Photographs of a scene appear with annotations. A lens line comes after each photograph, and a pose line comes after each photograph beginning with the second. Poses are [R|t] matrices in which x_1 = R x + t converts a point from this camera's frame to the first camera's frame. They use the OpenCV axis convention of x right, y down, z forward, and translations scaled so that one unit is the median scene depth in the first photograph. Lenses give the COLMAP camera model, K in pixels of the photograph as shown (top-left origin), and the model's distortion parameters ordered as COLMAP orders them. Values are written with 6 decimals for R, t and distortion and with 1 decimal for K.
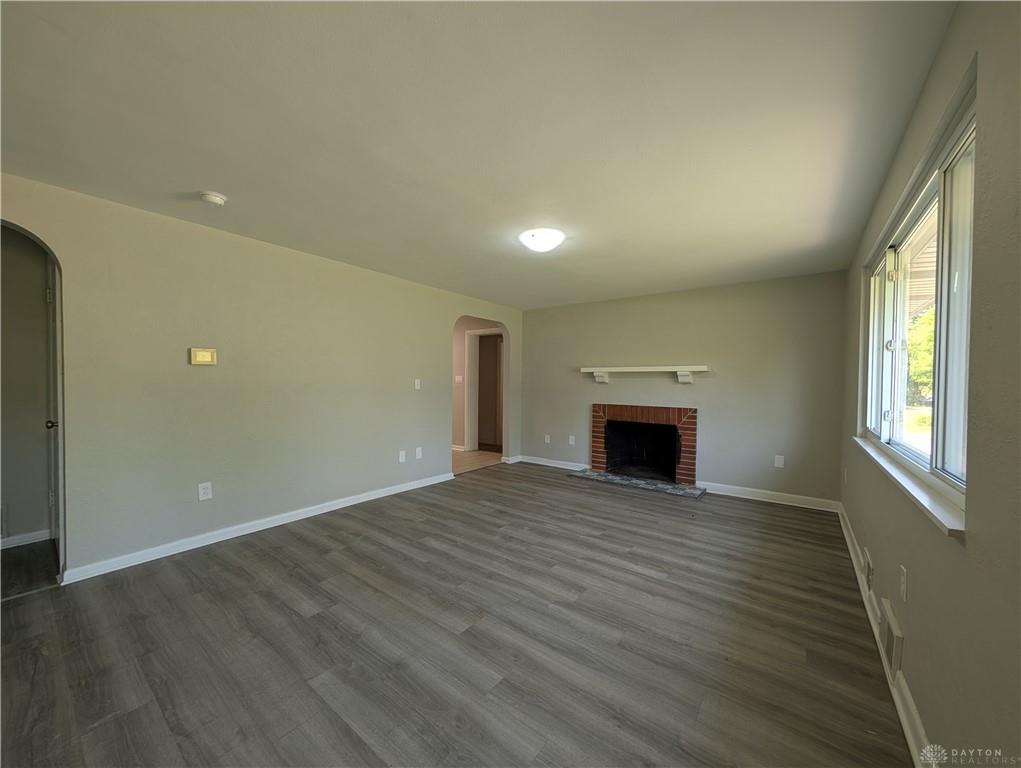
lens RADIAL K [[384.1, 0, 510.9], [0, 384.1, 389.0], [0, 0, 1]] dist [-0.000796, -0.000409]
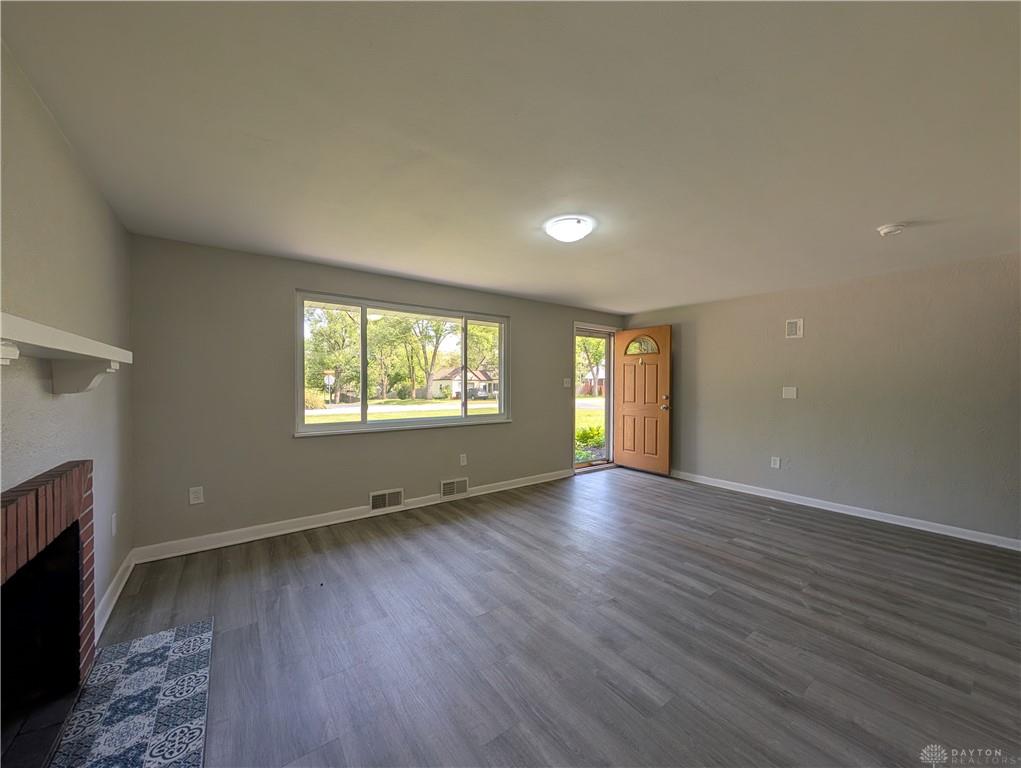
lens RADIAL K [[384.1, 0, 510.9], [0, 384.1, 389.0], [0, 0, 1]] dist [-0.000796, -0.000409]
pose [[-0.957768, -0.017346, 0.287020, -0.040258], [-0.007943, 0.999394, 0.033893, -0.045091], [-0.287434, 0.030182, -0.957325, 1.548197]]
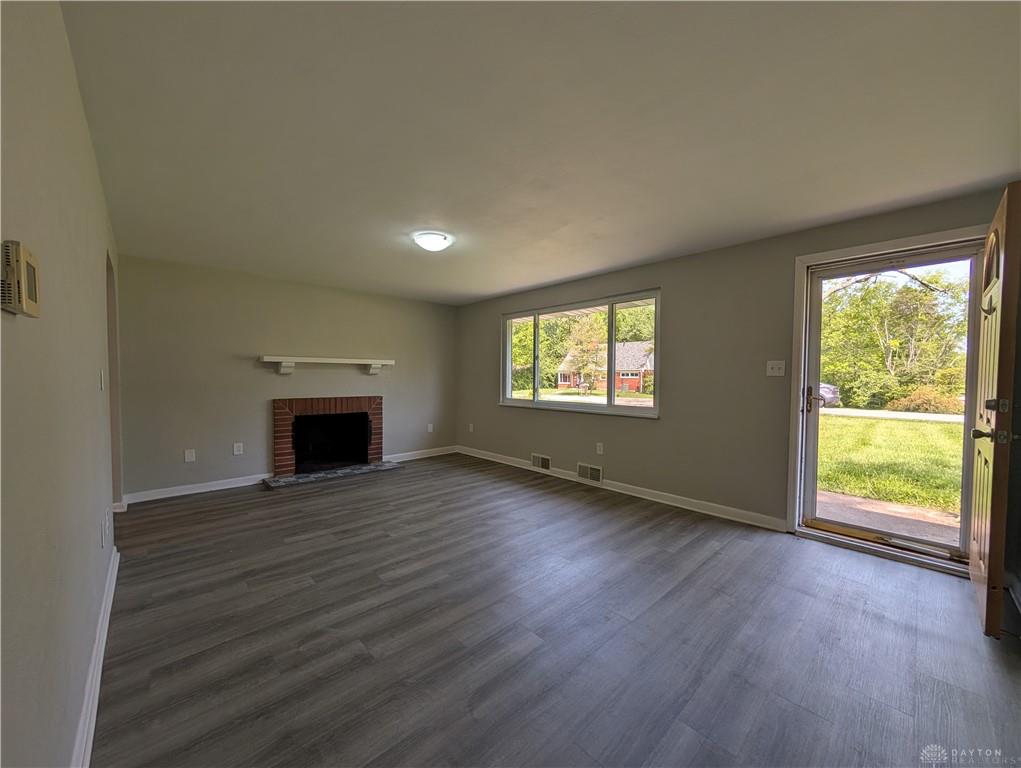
lens RADIAL K [[384.1, 0, 510.9], [0, 384.1, 389.0], [0, 0, 1]] dist [-0.000796, -0.000409]
pose [[0.165765, -0.040569, 0.985330, -0.773296], [0.011741, 0.999164, 0.039163, -0.015727], [-0.986095, 0.005077, 0.166103, 0.508094]]
